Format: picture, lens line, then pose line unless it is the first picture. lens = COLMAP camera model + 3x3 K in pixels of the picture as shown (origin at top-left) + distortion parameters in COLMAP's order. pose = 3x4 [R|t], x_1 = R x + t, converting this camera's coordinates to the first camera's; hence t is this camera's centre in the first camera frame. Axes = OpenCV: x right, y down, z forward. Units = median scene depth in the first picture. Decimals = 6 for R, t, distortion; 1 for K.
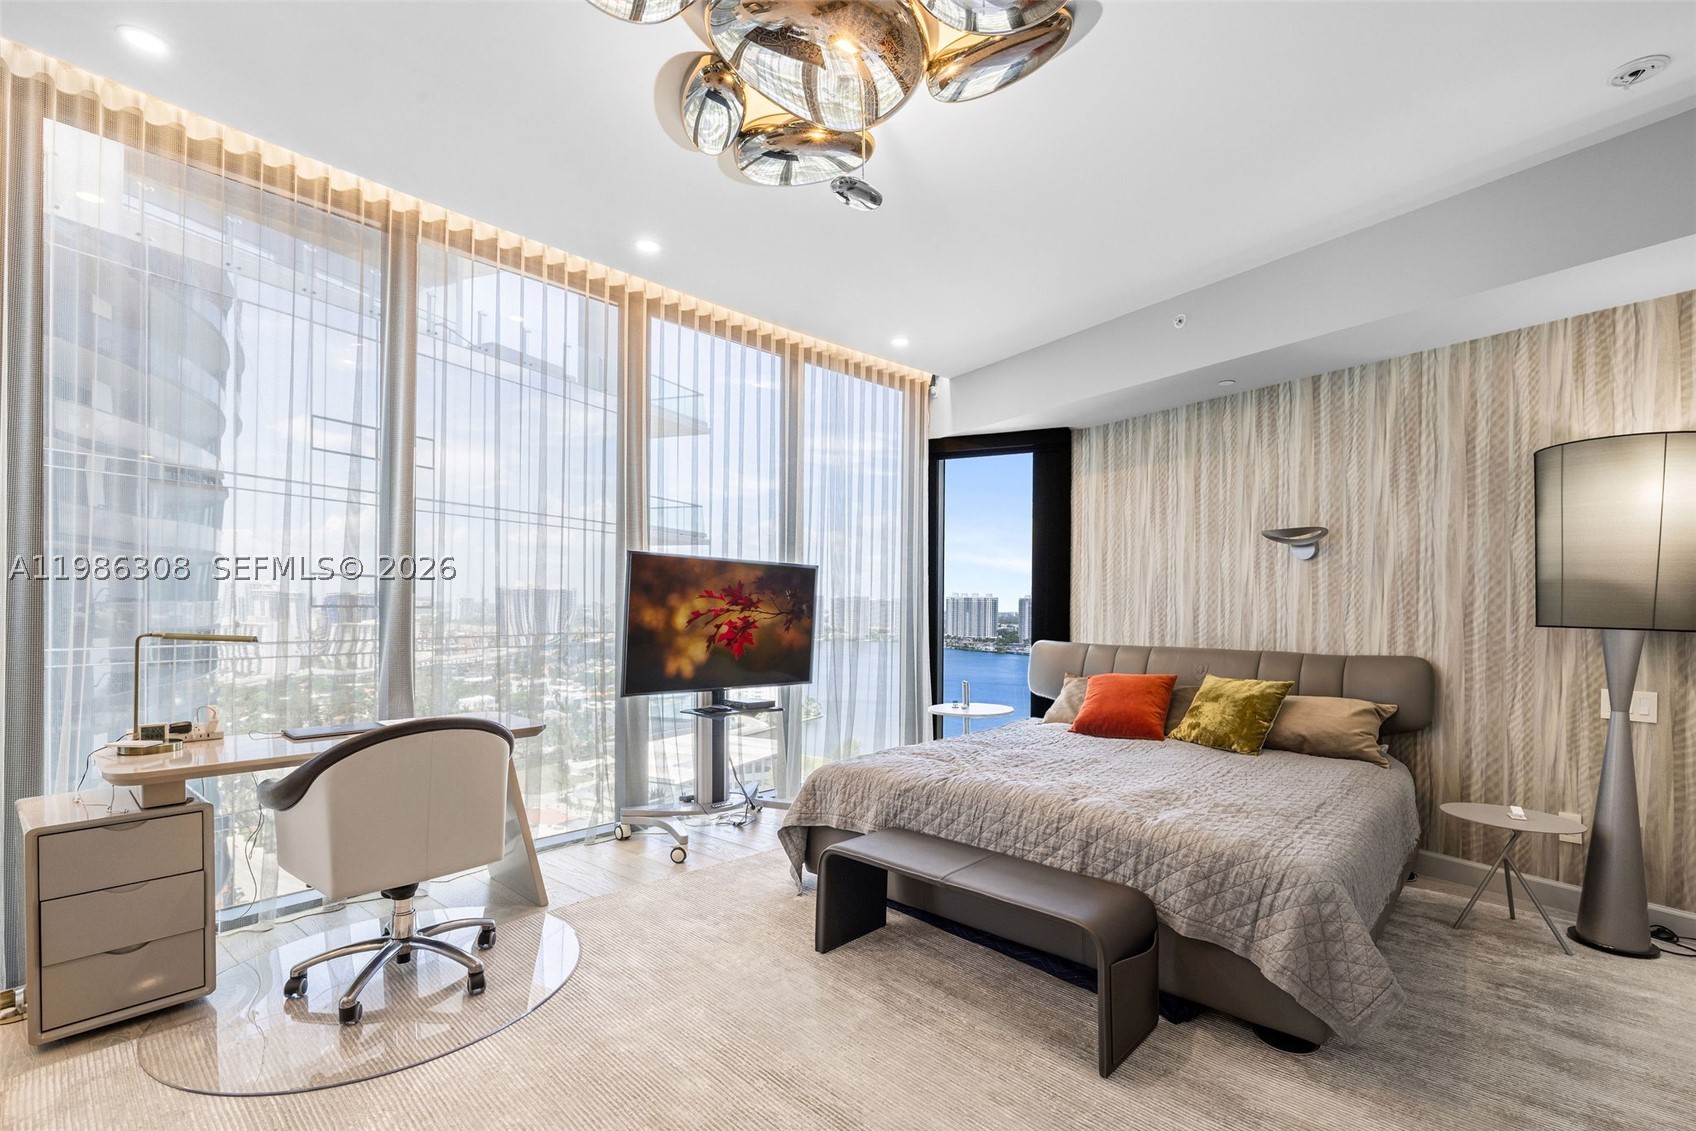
lens RADIAL K [[794.4, 0, 855.9], [0, 794.4, 604.2], [0, 0, 1]] dist [-0.002766, 0.000048]
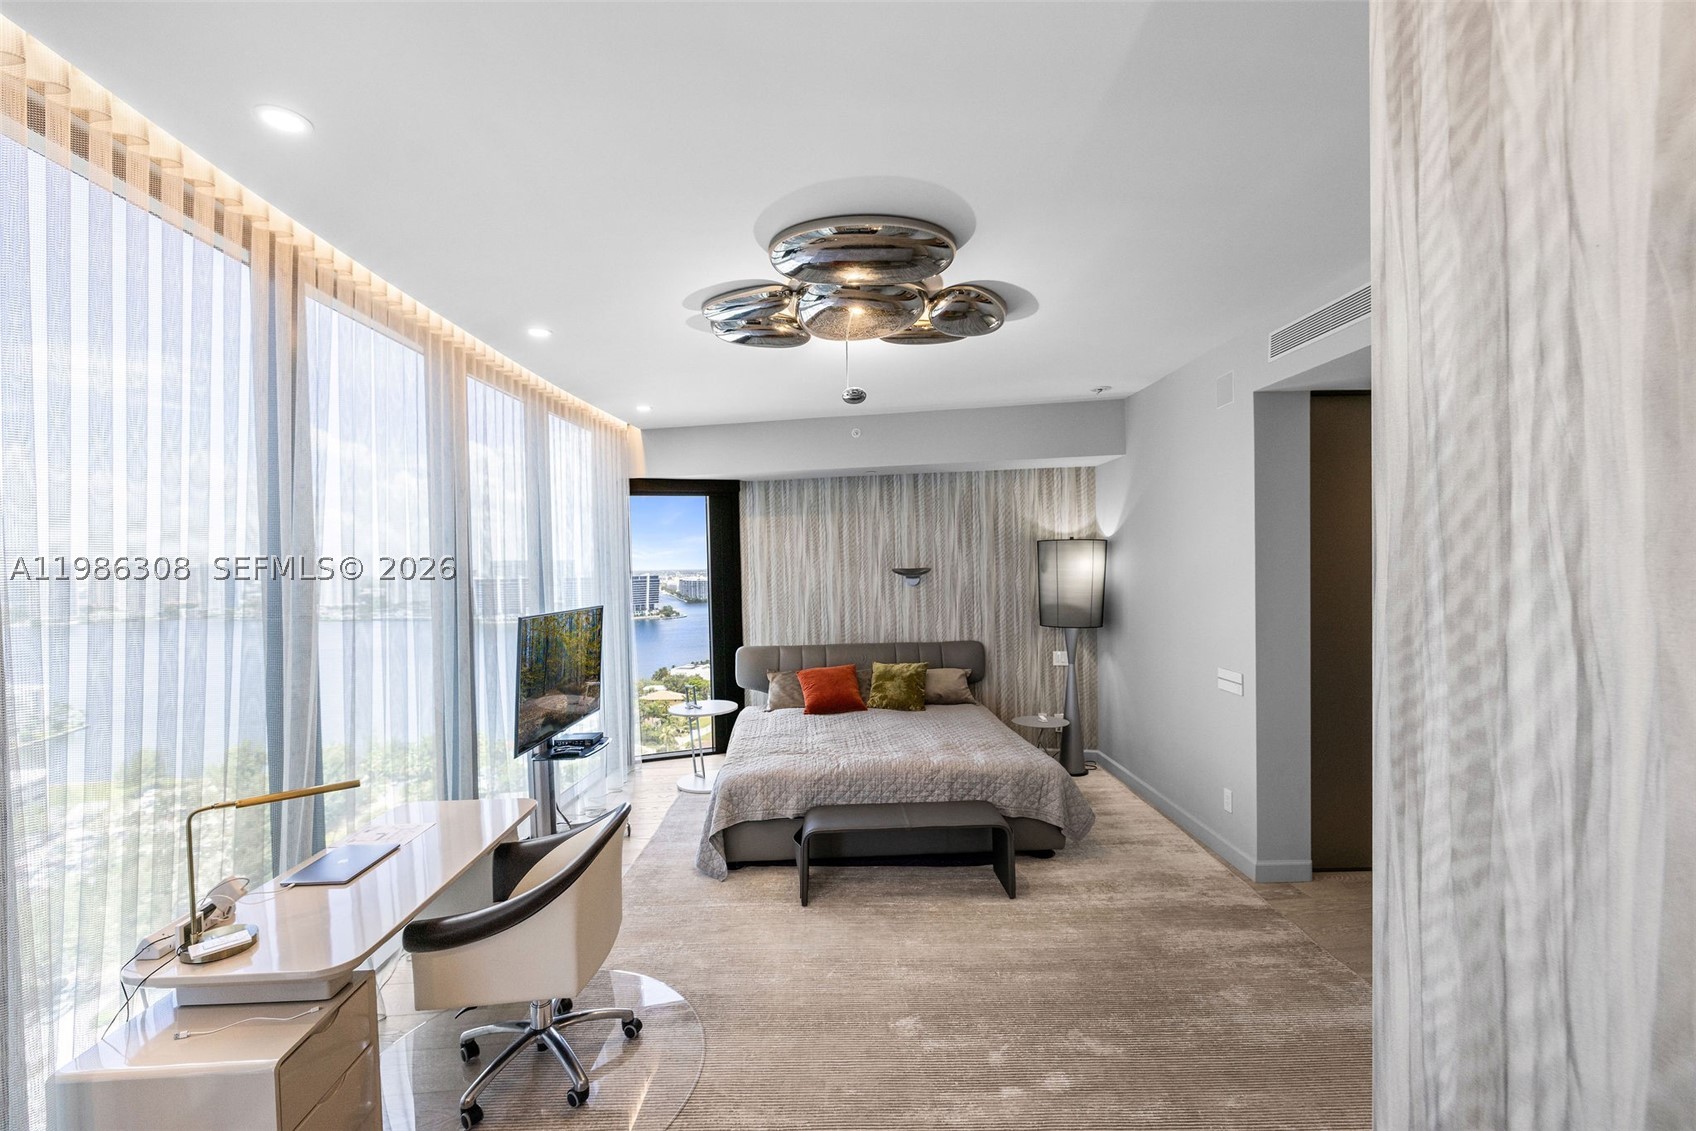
lens RADIAL K [[737.2, 0, 863.8], [0, 737.2, 568.9], [0, 0, 1]] dist [-0.004040, -0.000252]
pose [[0.702194, -0.035732, 0.711088, -0.629725], [0.026594, 0.999359, 0.023956, -0.137449], [-0.711489, 0.002088, 0.702695, -0.002715]]
